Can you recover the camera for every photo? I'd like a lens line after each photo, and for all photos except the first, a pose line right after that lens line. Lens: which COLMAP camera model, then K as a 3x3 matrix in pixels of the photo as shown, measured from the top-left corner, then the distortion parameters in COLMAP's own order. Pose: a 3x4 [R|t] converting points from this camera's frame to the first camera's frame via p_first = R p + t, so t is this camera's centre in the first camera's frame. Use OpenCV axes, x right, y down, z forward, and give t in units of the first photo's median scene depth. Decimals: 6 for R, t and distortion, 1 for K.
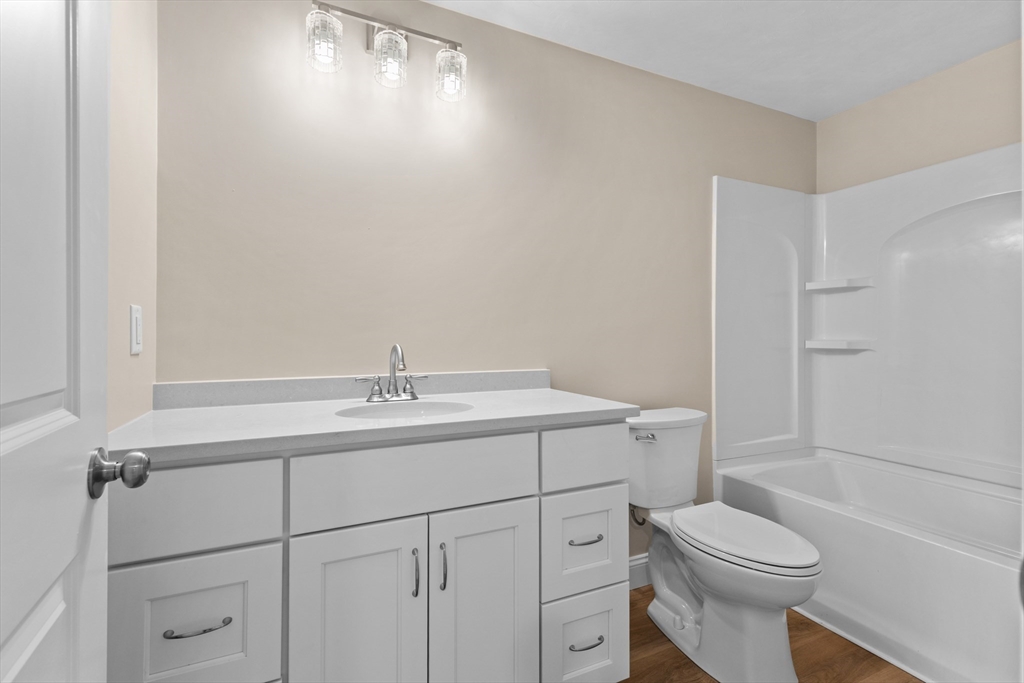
lens RADIAL K [[461.7, 0, 526.7], [0, 461.7, 352.7], [0, 0, 1]] dist [0.007411, -0.001225]
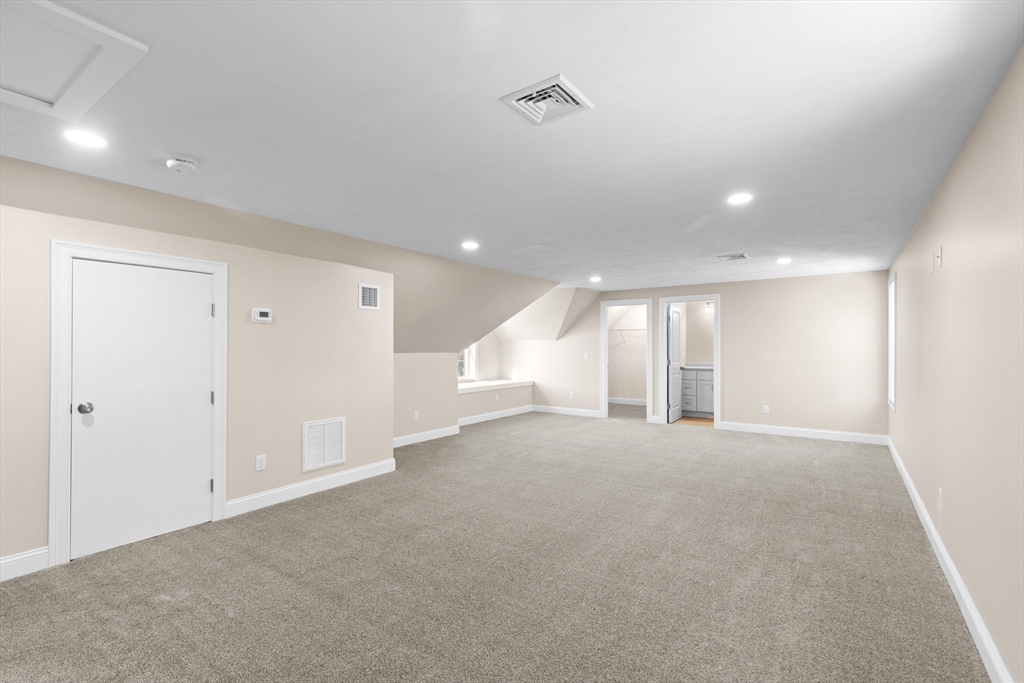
lens RADIAL K [[461.7, 0, 526.7], [0, 461.7, 352.7], [0, 0, 1]] dist [0.007411, -0.001225]
pose [[0.495869, 0.012154, -0.868312, 5.359451], [-0.006936, 0.999926, 0.010035, -0.182420], [0.868370, 0.001046, 0.495916, -6.011665]]
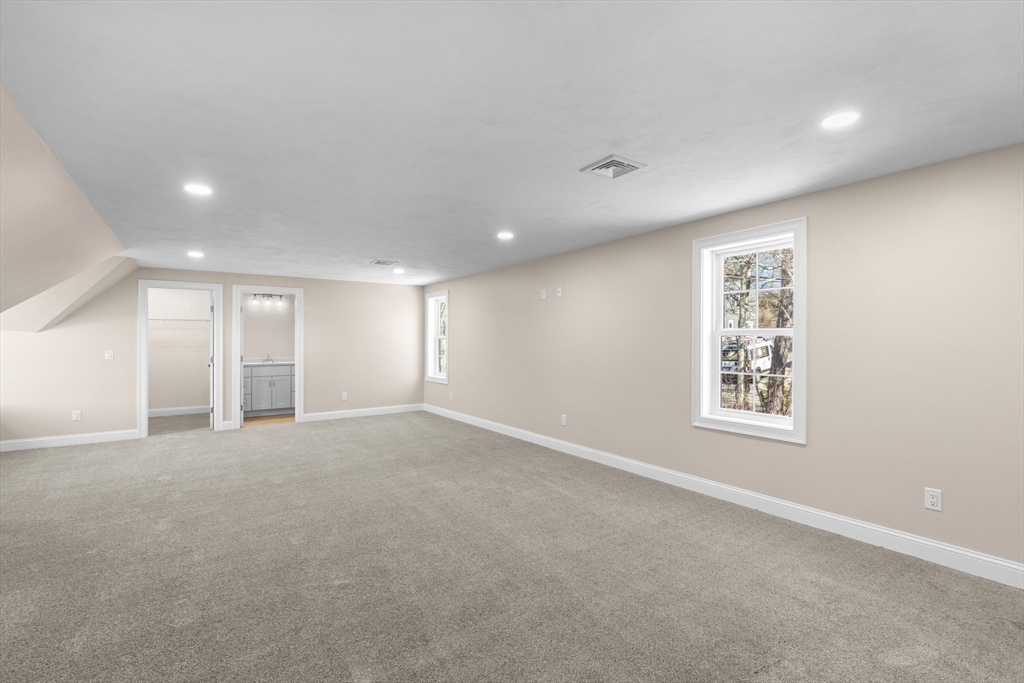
lens RADIAL K [[459.7, 0, 518.7], [0, 459.7, 342.2], [0, 0, 1]] dist [0.014445, -0.000752]
pose [[0.987042, -0.004685, 0.160395, 2.749708], [0.005296, 0.999980, -0.003379, -0.159148], [-0.160376, 0.004185, 0.987047, -7.594880]]
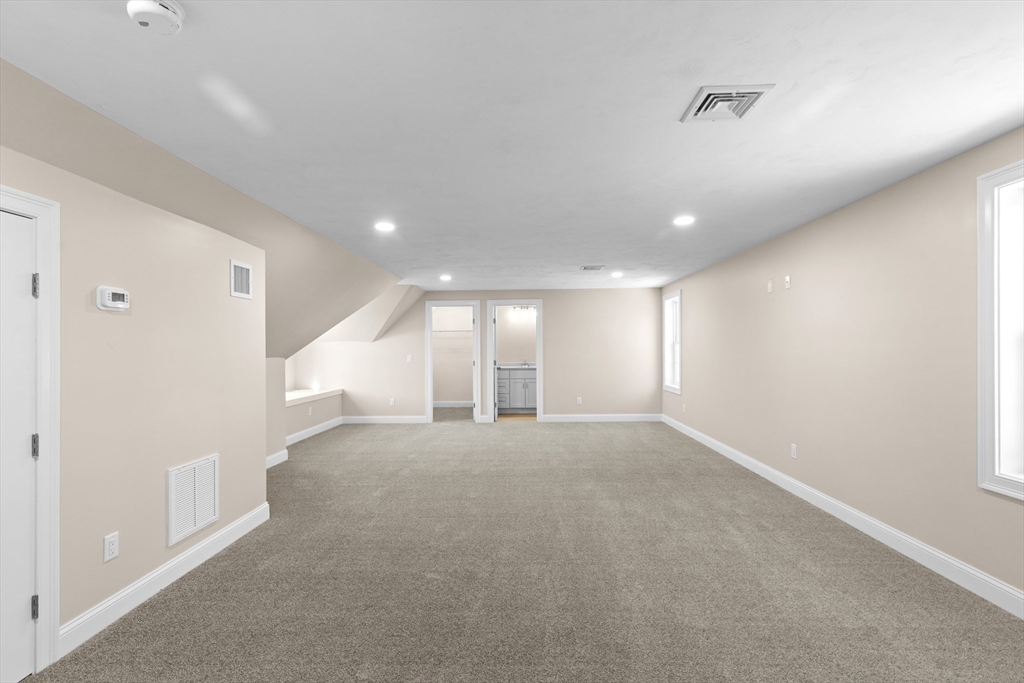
lens RADIAL K [[464.9, 0, 521.7], [0, 464.9, 349.4], [0, 0, 1]] dist [0.011567, -0.000890]
pose [[0.892902, -0.007332, -0.450191, 3.853541], [0.006517, 0.999973, -0.003362, -0.165810], [0.450204, 0.000068, 0.892926, -7.135359]]
